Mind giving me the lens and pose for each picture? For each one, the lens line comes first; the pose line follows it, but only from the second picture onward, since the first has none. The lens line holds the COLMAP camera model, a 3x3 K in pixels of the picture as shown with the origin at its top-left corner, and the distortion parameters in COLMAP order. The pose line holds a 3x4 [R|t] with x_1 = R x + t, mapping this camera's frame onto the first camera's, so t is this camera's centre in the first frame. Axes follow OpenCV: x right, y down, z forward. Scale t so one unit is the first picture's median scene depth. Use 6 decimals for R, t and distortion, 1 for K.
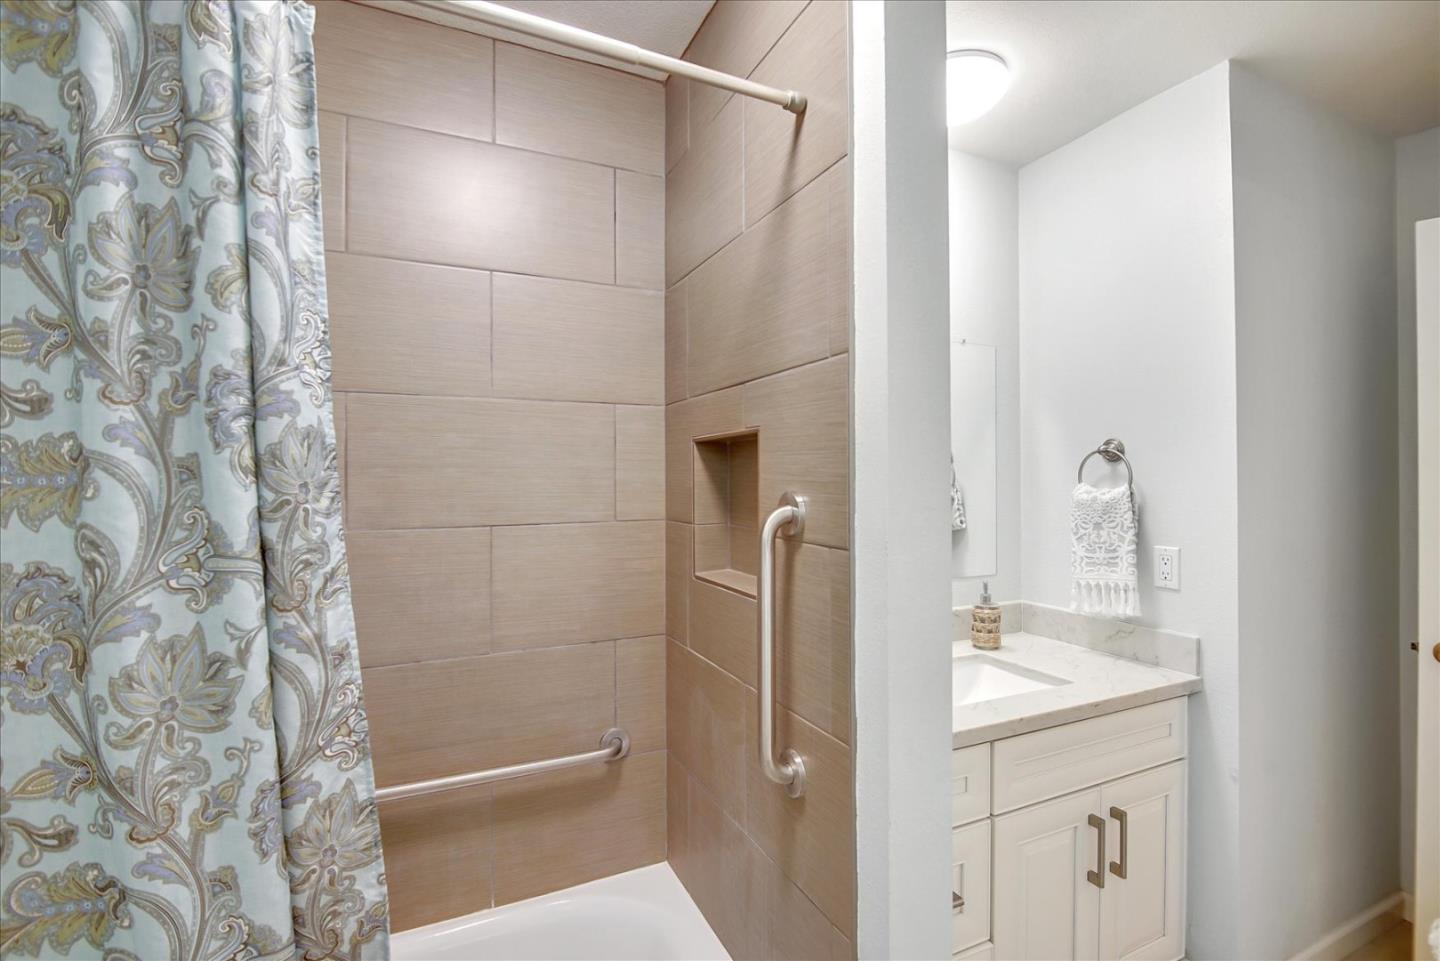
lens RADIAL K [[661.8, 0, 720.0], [0, 661.8, 480.5], [0, 0, 1]] dist [-0.002209, -0.008688]
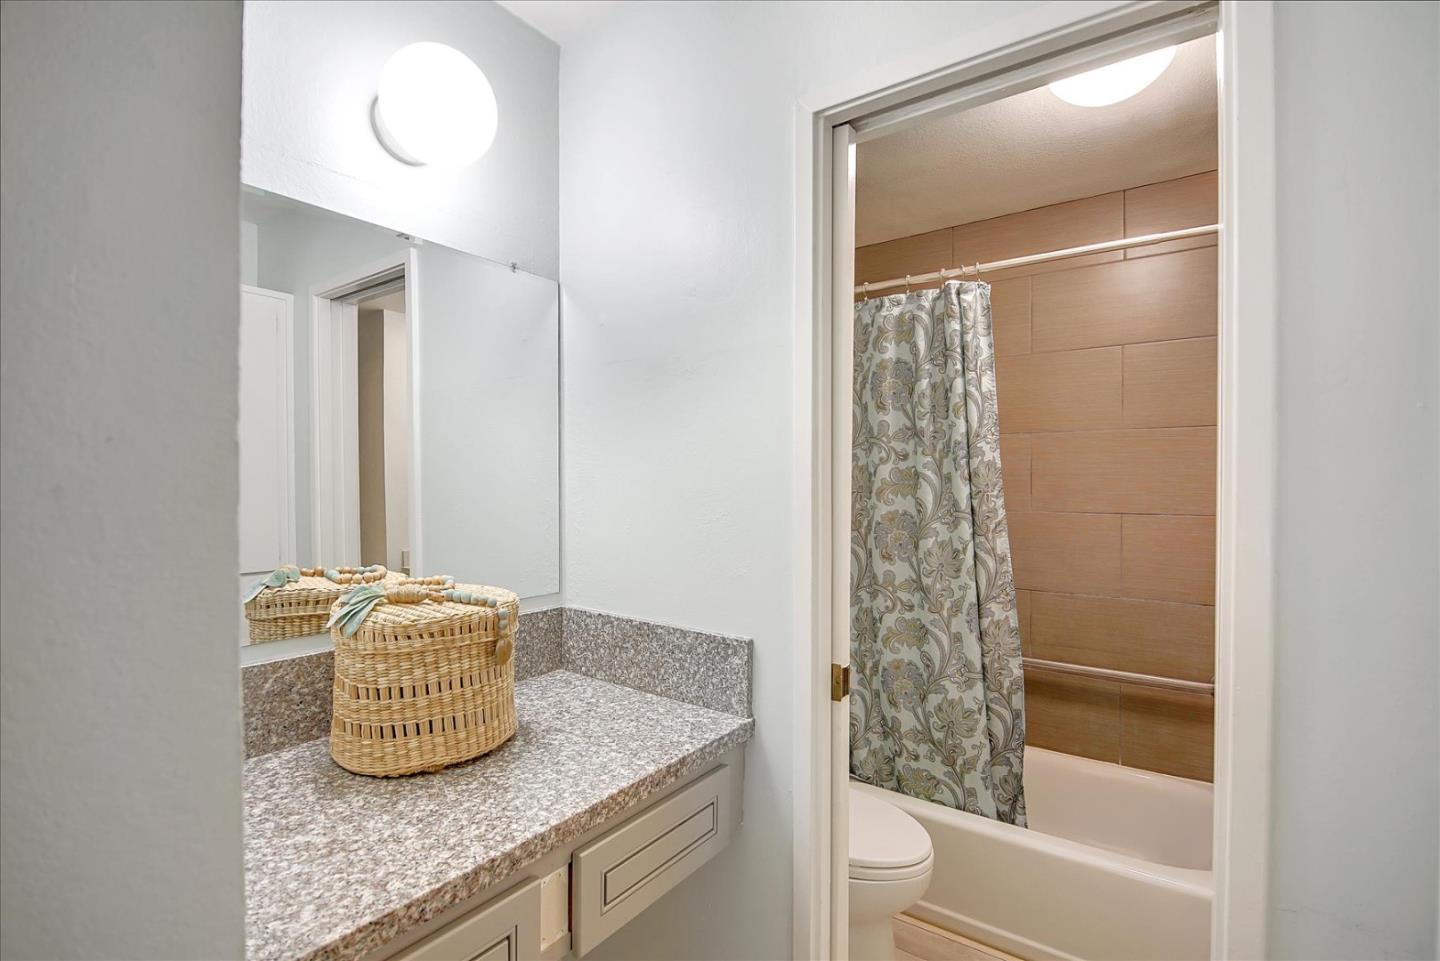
lens RADIAL K [[661.8, 0, 720.0], [0, 661.8, 480.5], [0, 0, 1]] dist [-0.002209, -0.008688]
pose [[0.491606, -0.001861, -0.870816, 1.076196], [-0.003504, 0.999985, -0.004115, 0.005593], [0.870810, 0.005074, 0.491593, -1.124673]]
